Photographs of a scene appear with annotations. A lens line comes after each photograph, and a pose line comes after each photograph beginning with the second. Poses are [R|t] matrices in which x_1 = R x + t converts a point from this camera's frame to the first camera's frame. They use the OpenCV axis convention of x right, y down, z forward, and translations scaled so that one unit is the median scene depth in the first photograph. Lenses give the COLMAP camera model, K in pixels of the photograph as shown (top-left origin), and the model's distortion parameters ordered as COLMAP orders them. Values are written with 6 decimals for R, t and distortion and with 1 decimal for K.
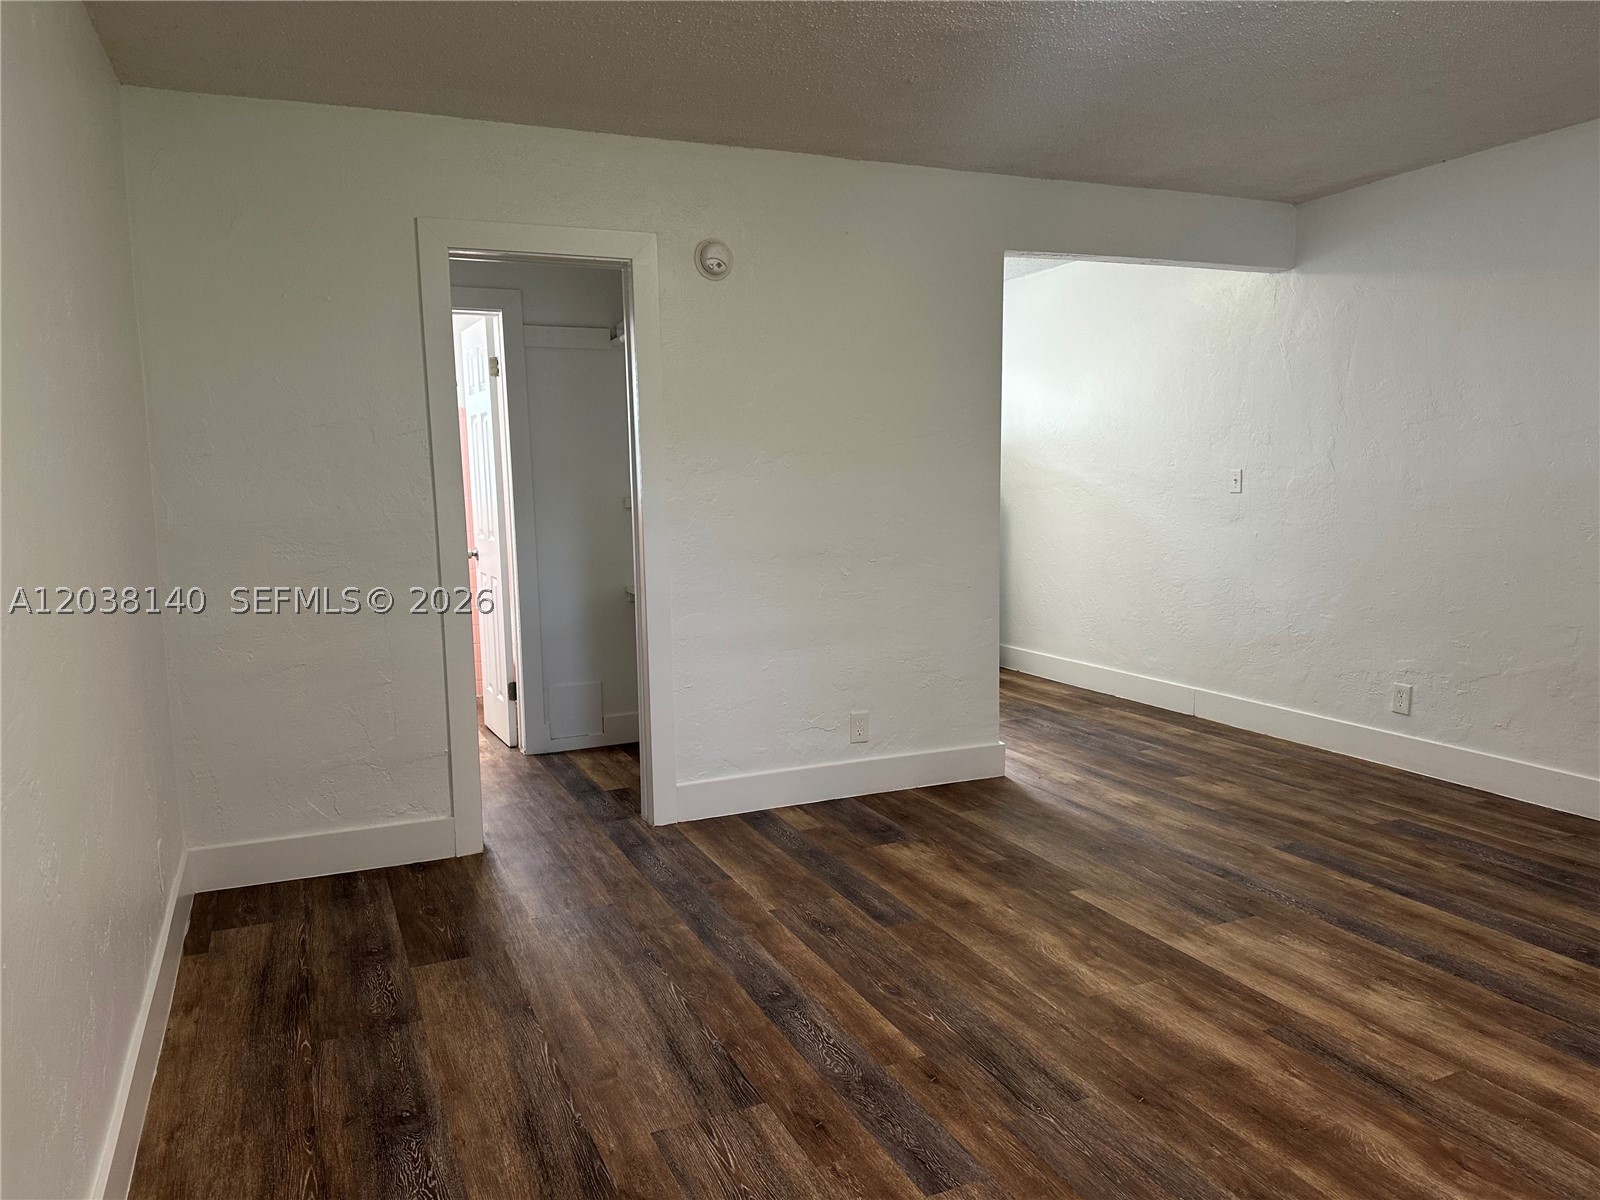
lens RADIAL K [[1125.1, 0, 803.2], [0, 1125.1, 602.5], [0, 0, 1]] dist [0.050194, -0.065283]
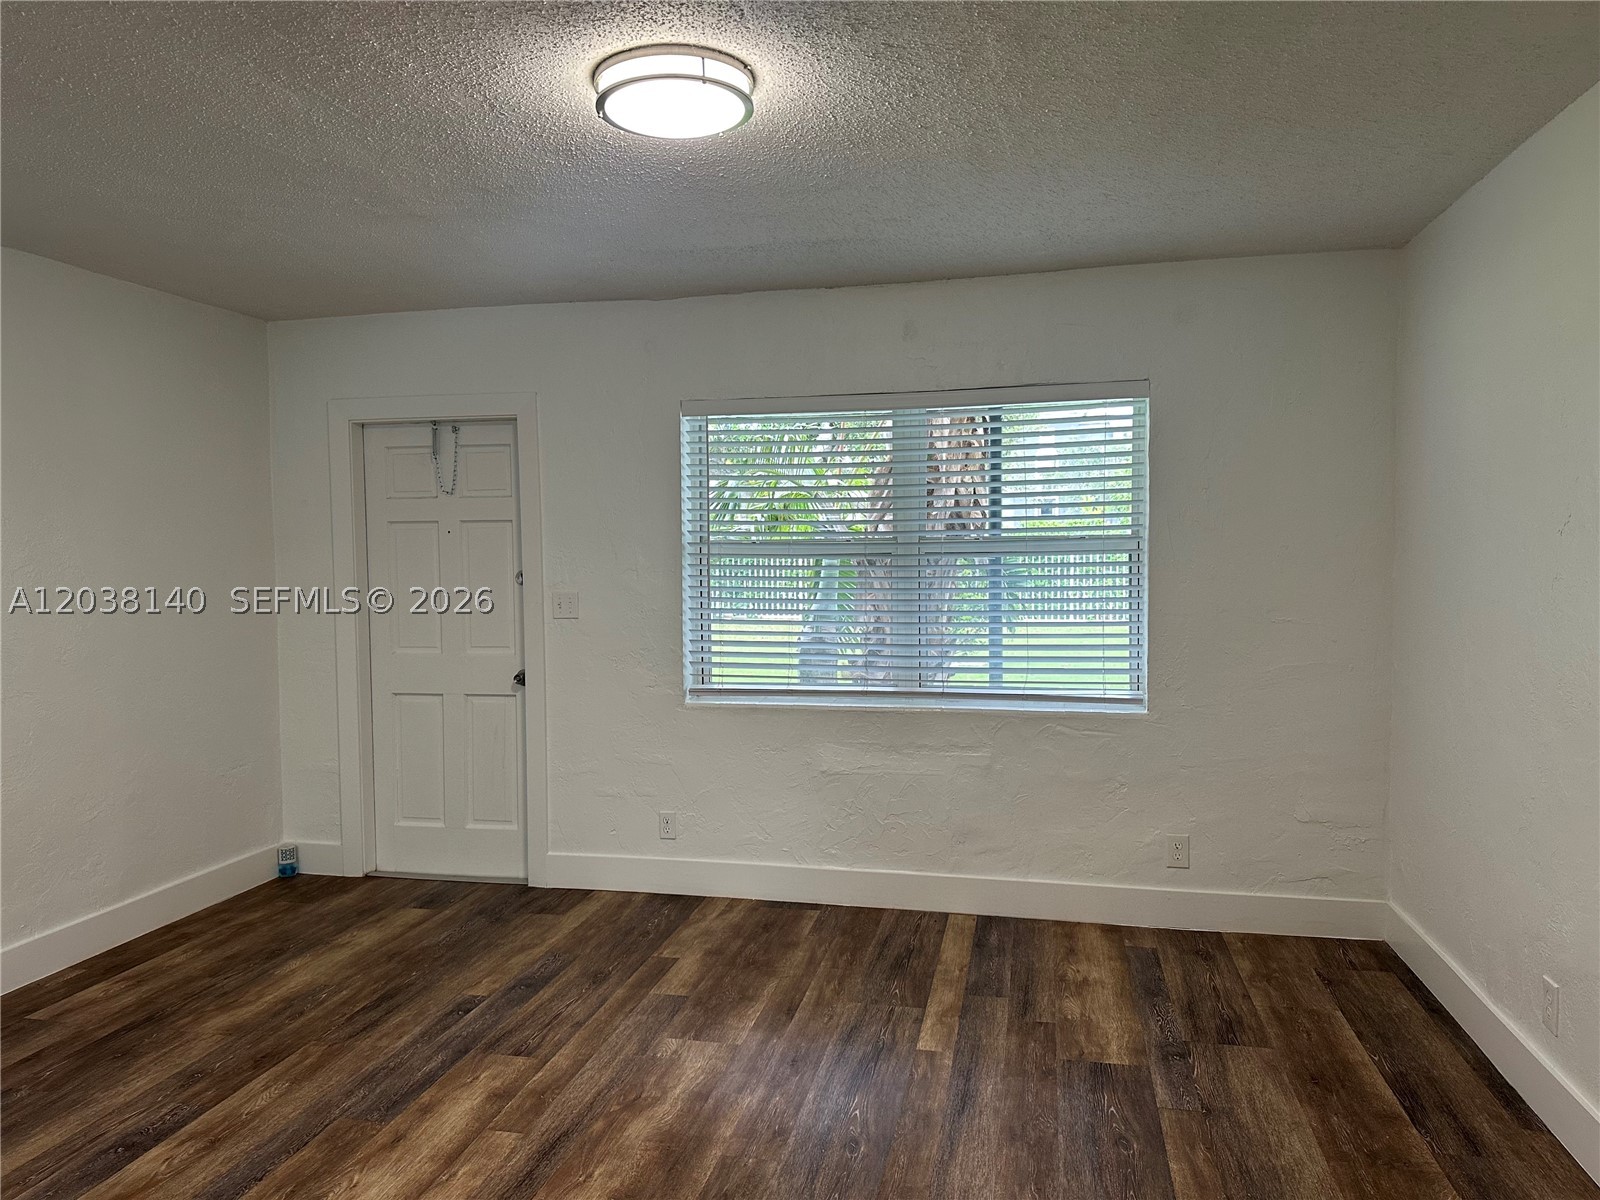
lens RADIAL K [[1125.1, 0, 797.7], [0, 1125.1, 587.2], [0, 0, 1]] dist [0.050194, -0.065283]
pose [[-0.802341, 0.010540, 0.596773, -0.275235], [0.096973, 0.988862, 0.112912, -0.175070], [-0.588935, 0.148465, -0.794426, 1.227649]]
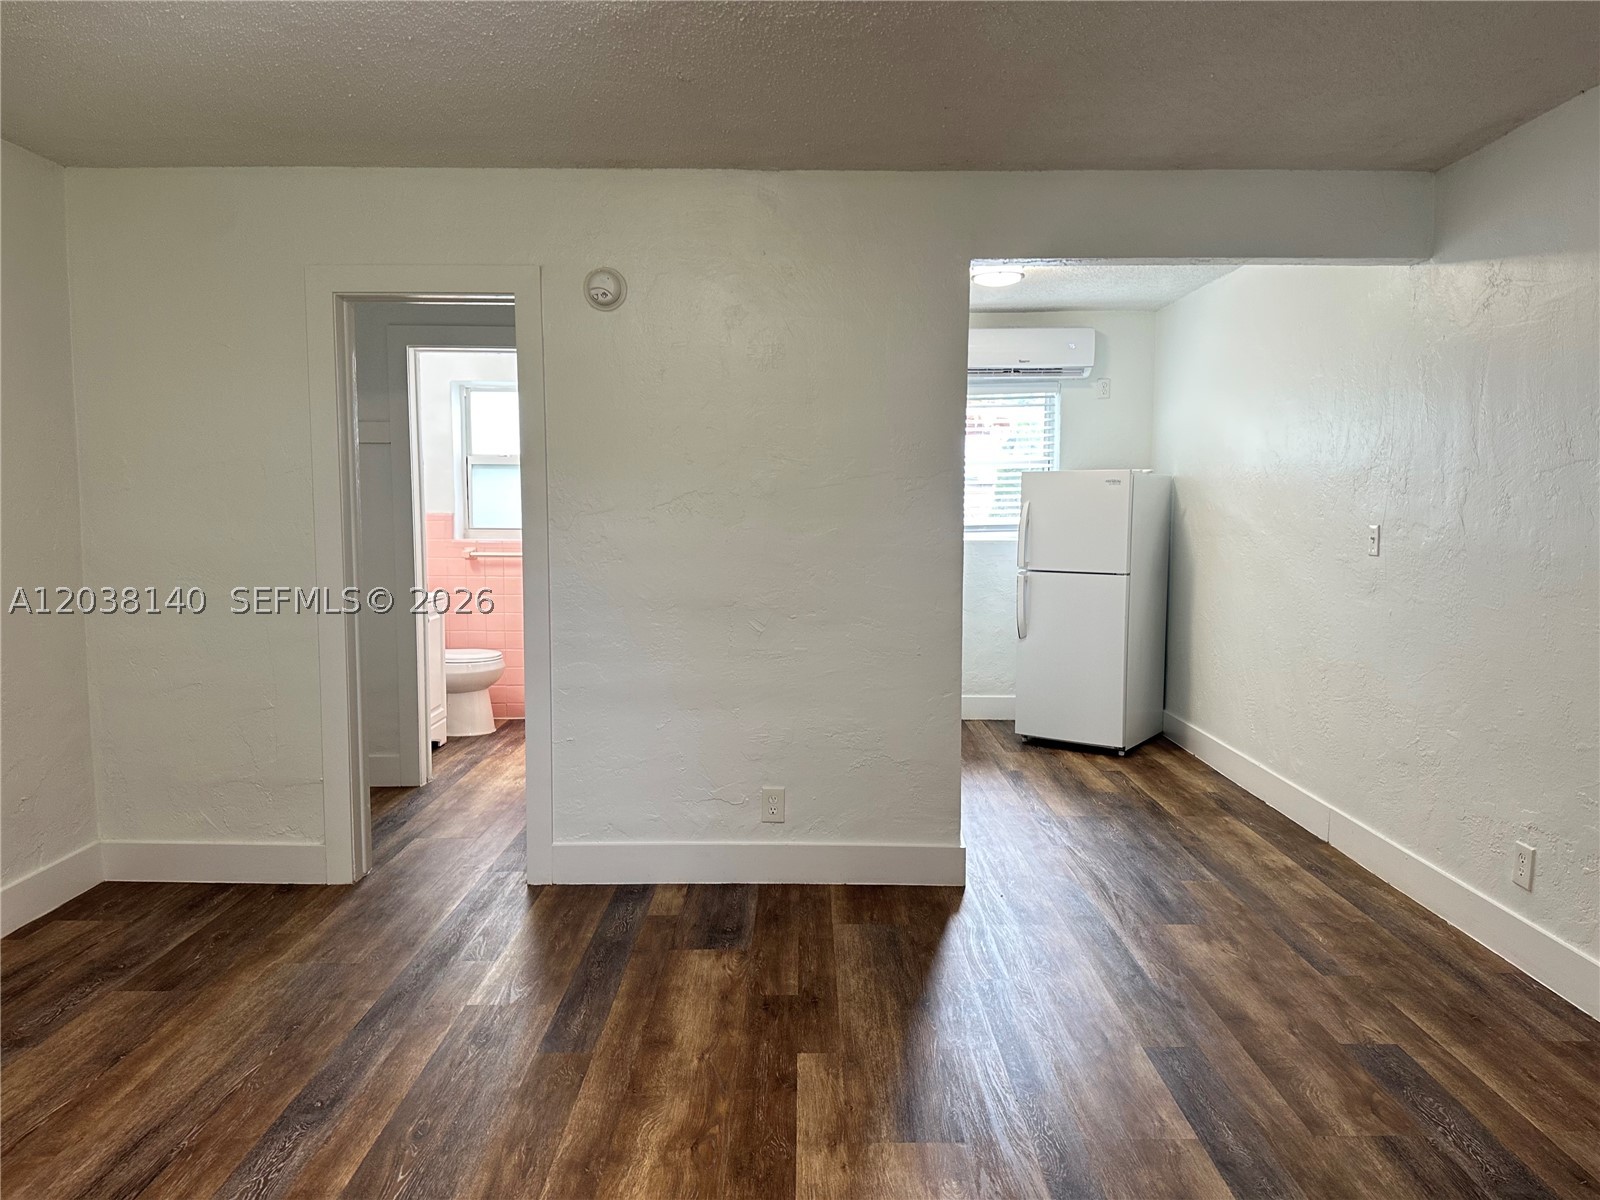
lens RADIAL K [[1125.1, 0, 816.3], [0, 1125.1, 586.9], [0, 0, 1]] dist [0.050194, -0.065283]
pose [[0.914908, 0.053098, -0.400155, 0.587215], [-0.066646, 0.997576, -0.020005, -0.061469], [0.398123, 0.044971, 0.916229, 0.273811]]
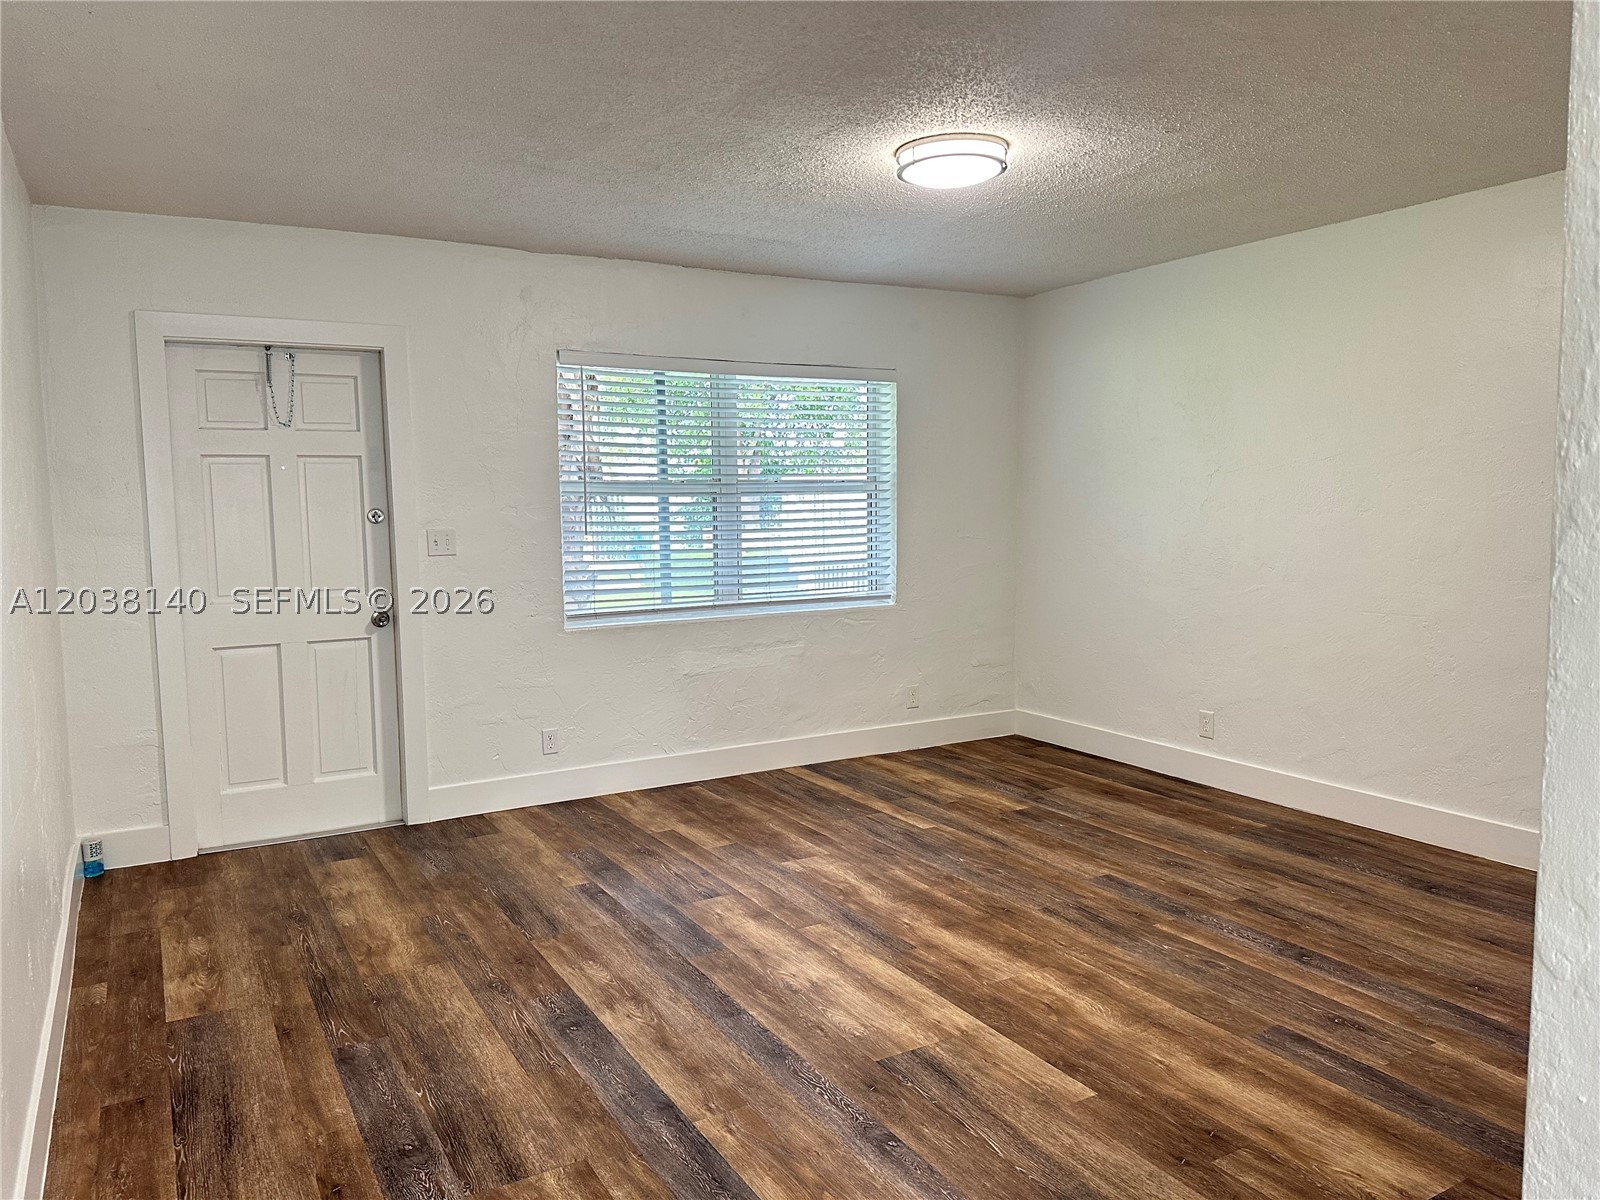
lens RADIAL K [[1125.1, 0, 798.7], [0, 1125.1, 583.2], [0, 0, 1]] dist [0.050194, -0.065283]
pose [[-0.993971, 0.040914, -0.101723, 0.529554], [0.020352, 0.980494, 0.195492, -0.244861], [0.107737, 0.192243, -0.975415, 1.761559]]
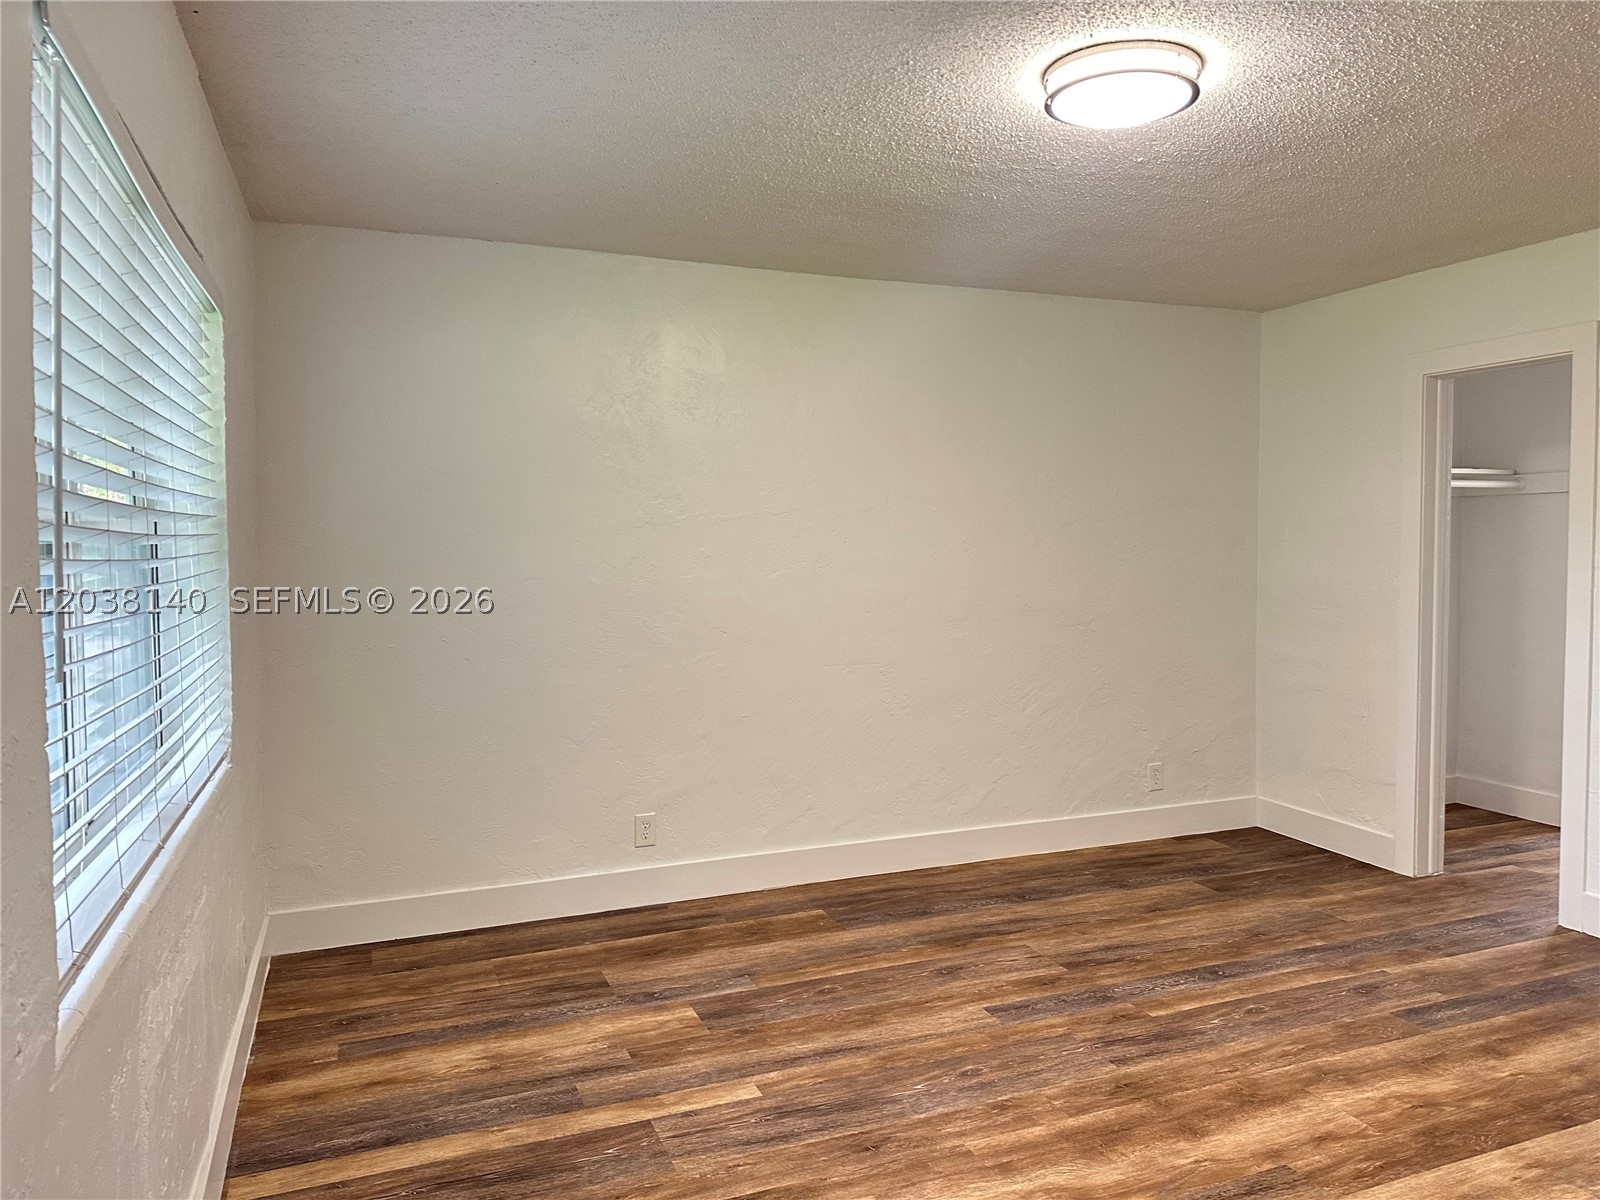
lens RADIAL K [[1125.1, 0, 811.4], [0, 1125.1, 591.5], [0, 0, 1]] dist [0.050194, -0.065283]
pose [[-0.032401, 0.065199, -0.997346, 1.083059], [-0.112075, 0.991340, 0.068447, -0.102978], [0.993171, 0.113995, -0.024813, 0.453614]]
